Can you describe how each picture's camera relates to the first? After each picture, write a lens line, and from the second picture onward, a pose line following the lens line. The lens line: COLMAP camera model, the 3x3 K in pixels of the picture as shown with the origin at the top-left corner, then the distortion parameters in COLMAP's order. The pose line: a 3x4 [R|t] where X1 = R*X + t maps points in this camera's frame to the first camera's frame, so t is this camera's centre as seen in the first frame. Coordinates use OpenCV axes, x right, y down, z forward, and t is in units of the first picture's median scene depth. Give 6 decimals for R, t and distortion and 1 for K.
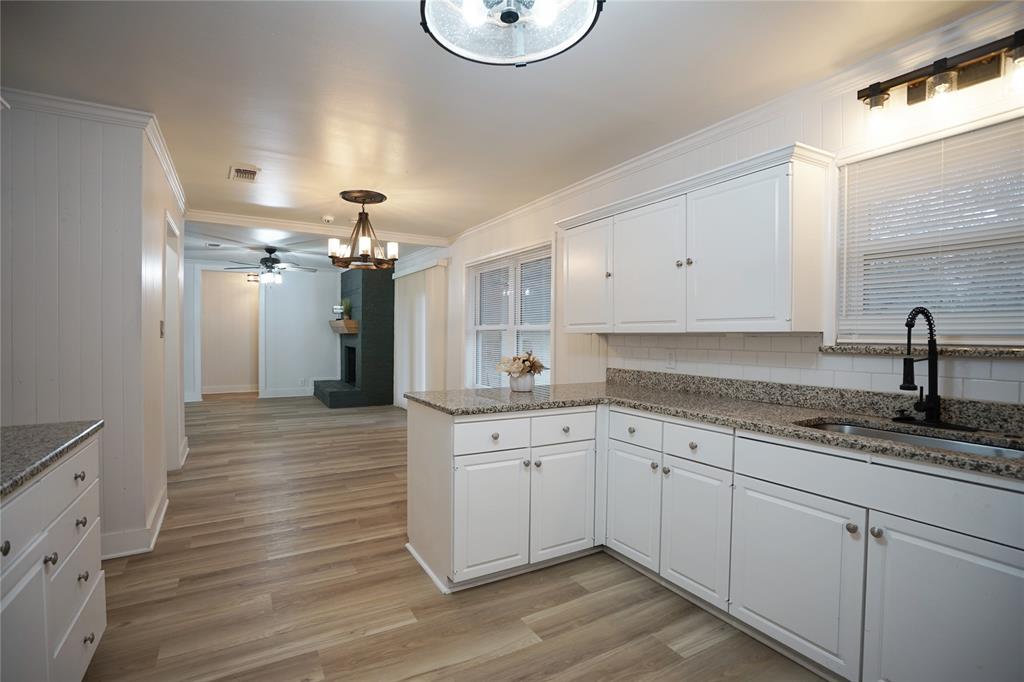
lens RADIAL K [[499.2, 0, 512.0], [0, 499.2, 341.0], [0, 0, 1]] dist [-0.002445, 0.008194]
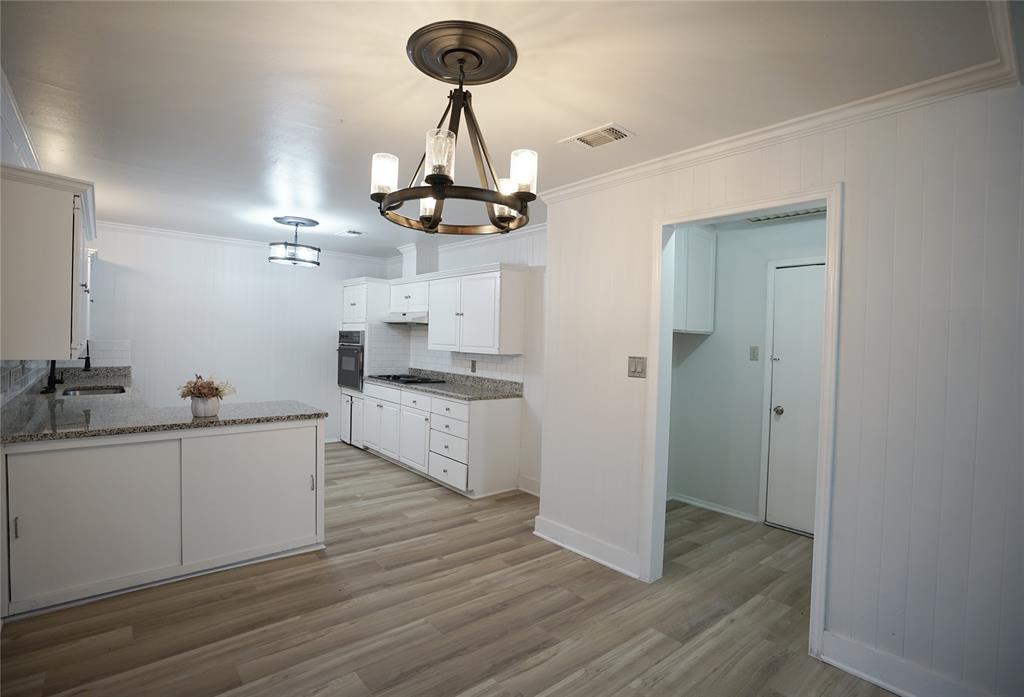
lens RADIAL K [[493.7, 0, 512.0], [0, 493.7, 348.5], [0, 0, 1]] dist [-0.025301, 0.000056]
pose [[-0.982117, -0.030263, -0.185823, -0.366969], [-0.038211, 0.998495, 0.039339, -0.086117], [0.184353, 0.045736, -0.981795, 1.930290]]
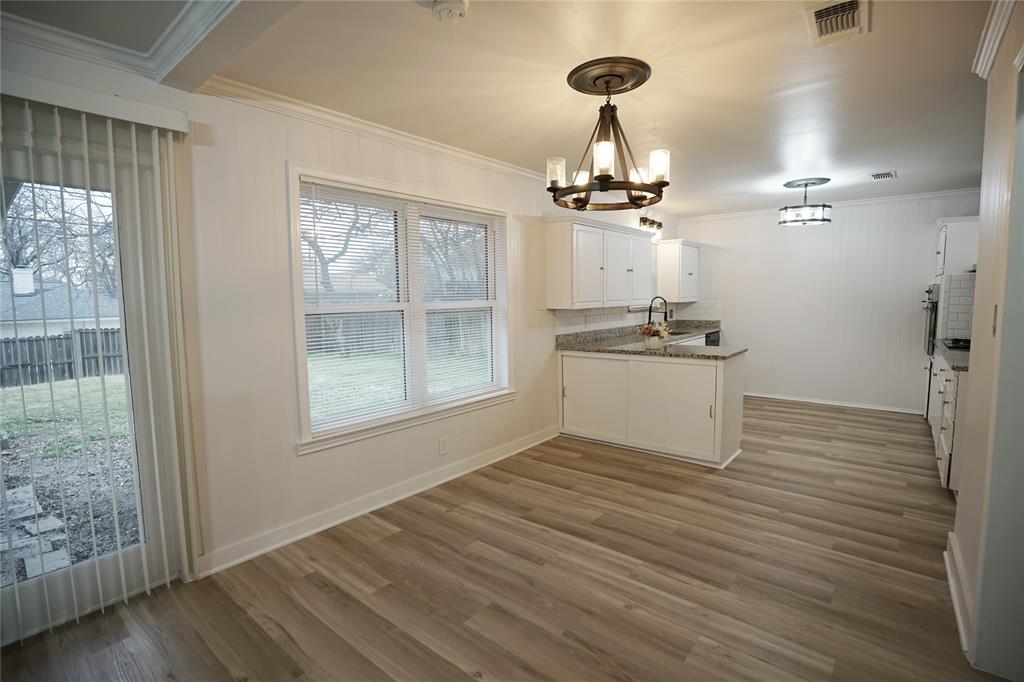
lens RADIAL K [[483.1, 0, 512.0], [0, 483.1, 341.0], [0, 0, 1]] dist [-0.016438, 0.000244]
pose [[-0.367847, -0.080265, 0.926416, -1.056750], [0.028551, 0.994823, 0.097528, -0.064869], [-0.929448, 0.062325, -0.363651, 1.778701]]
